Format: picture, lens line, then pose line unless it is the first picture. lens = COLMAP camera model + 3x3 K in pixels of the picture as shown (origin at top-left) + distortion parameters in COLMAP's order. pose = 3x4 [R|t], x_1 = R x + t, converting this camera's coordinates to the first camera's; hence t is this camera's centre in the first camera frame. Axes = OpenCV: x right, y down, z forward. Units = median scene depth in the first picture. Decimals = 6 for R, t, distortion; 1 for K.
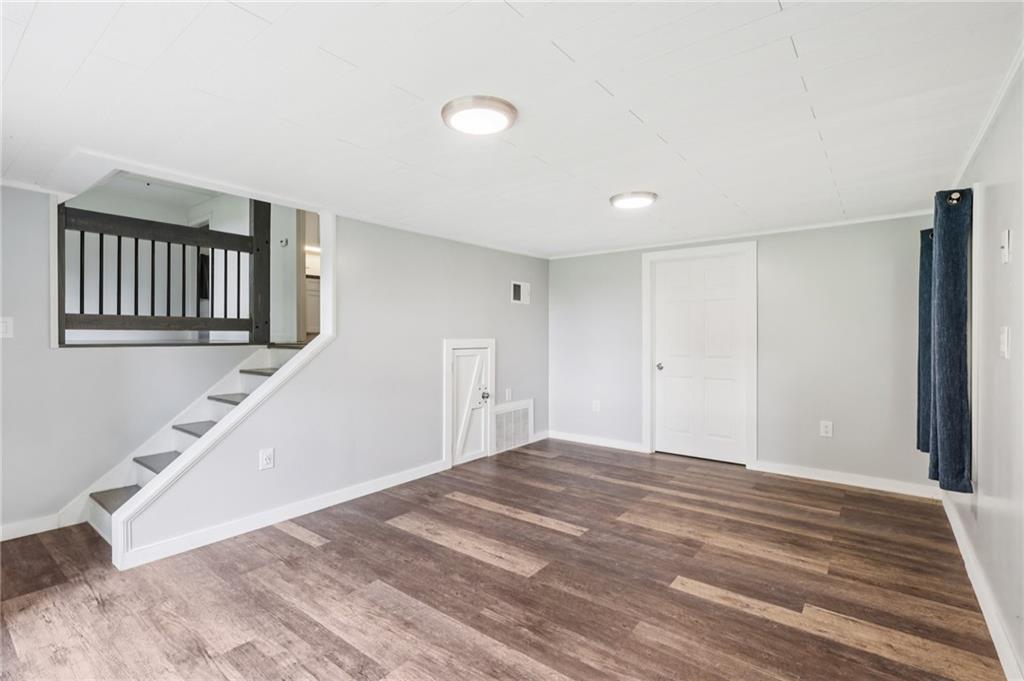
lens RADIAL K [[467.8, 0, 508.9], [0, 467.8, 332.0], [0, 0, 1]] dist [-0.004319, -0.000042]
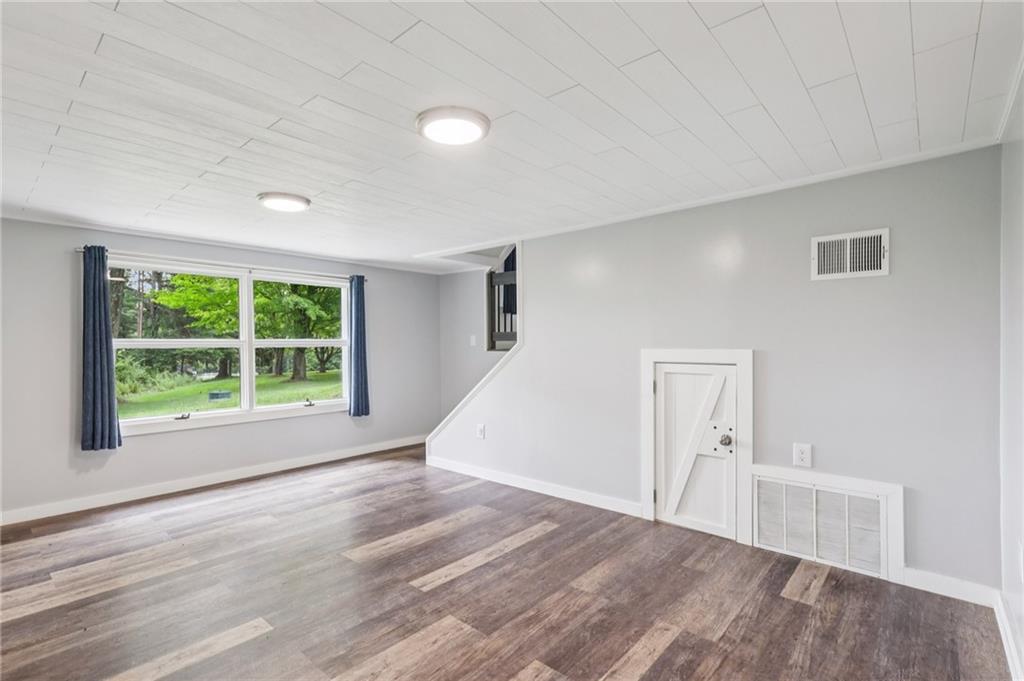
lens RADIAL K [[492.9, 0, 509.0], [0, 492.9, 349.8], [0, 0, 1]] dist [0.013745, -0.000301]
pose [[-0.065521, 0.013922, -0.997754, 0.898793], [0.015776, 0.999792, 0.012914, 0.002384], [0.997726, -0.014894, -0.065727, 1.086423]]
